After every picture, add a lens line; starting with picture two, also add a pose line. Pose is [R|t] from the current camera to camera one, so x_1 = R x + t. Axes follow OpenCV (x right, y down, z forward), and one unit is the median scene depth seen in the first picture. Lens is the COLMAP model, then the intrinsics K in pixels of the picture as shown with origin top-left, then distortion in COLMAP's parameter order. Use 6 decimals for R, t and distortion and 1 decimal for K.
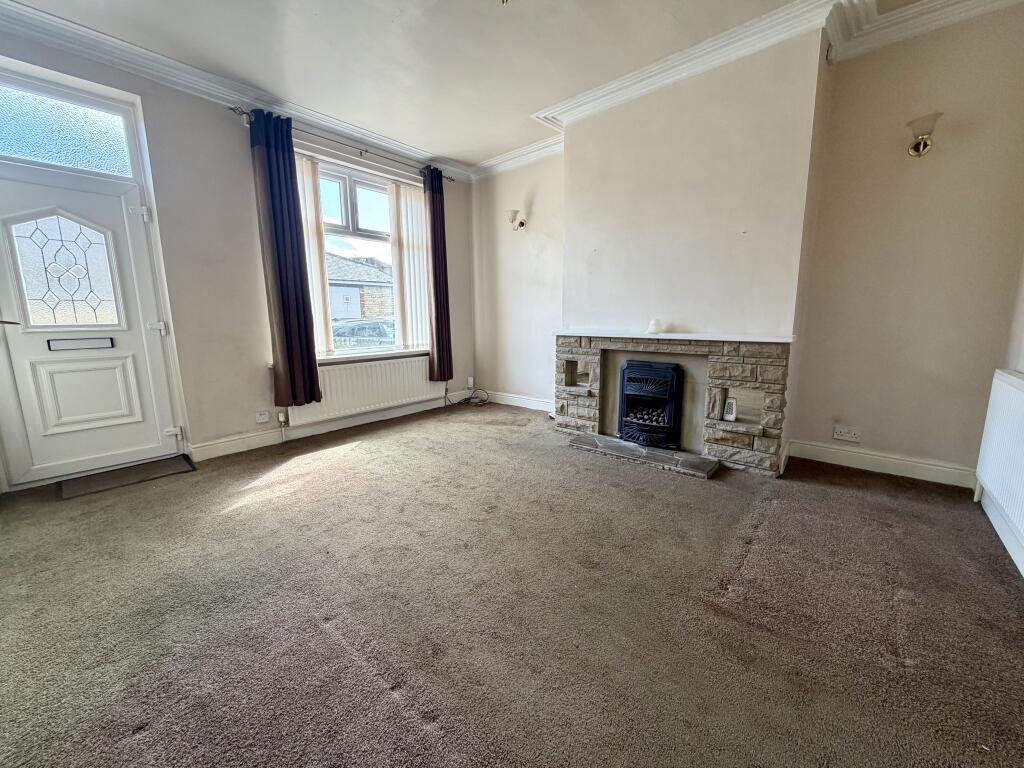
lens RADIAL K [[405.7, 0, 510.6], [0, 405.7, 378.0], [0, 0, 1]] dist [0.008446, 0.000078]
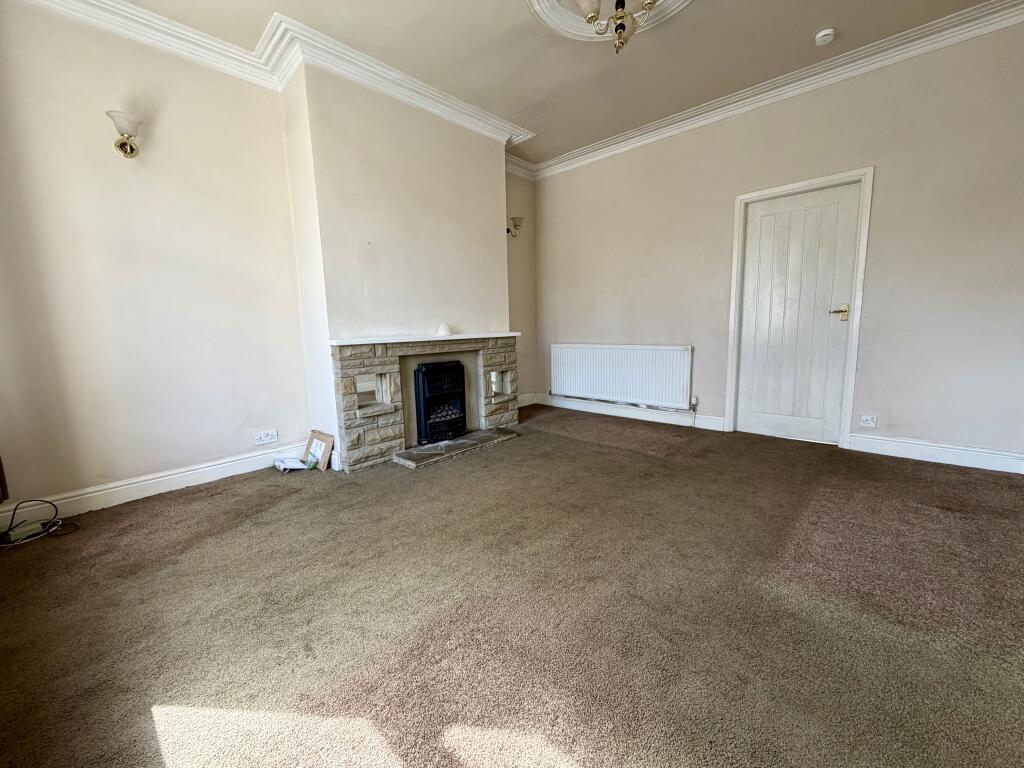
lens RADIAL K [[405.7, 0, 510.6], [0, 405.7, 378.0], [0, 0, 1]] dist [0.008446, 0.000078]
pose [[0.050020, -0.124336, 0.990979, -0.679596], [0.177026, 0.977614, 0.113723, -0.083966], [-0.982934, 0.169741, 0.070911, 0.711783]]
